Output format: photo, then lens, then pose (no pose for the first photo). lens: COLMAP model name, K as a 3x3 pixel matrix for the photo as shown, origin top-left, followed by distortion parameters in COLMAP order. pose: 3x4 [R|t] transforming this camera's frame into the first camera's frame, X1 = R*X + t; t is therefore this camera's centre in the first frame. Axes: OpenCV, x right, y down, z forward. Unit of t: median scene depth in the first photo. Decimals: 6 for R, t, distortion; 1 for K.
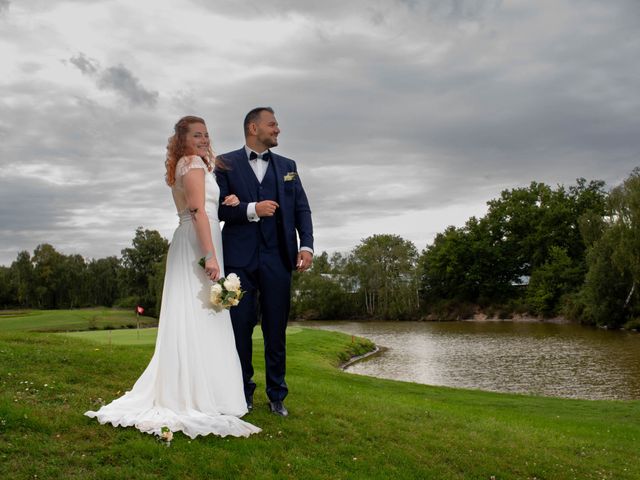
lens RADIAL K [[732.6, 0, 318.6], [0, 732.6, 239.9], [0, 0, 1]] dist [-0.038289, 0.000000]
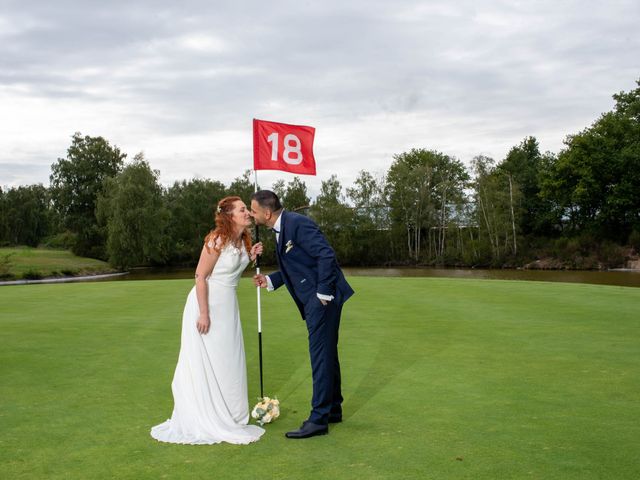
lens RADIAL K [[732.6, 0, 321.9], [0, 732.6, 239.5], [0, 0, 1]] dist [-0.038289, 0.000000]
pose [[0.995167, 0.015308, 0.096999, -0.083698], [-0.022250, 0.997236, 0.070891, 0.033300], [-0.095646, -0.072706, 0.992757, 0.296559]]
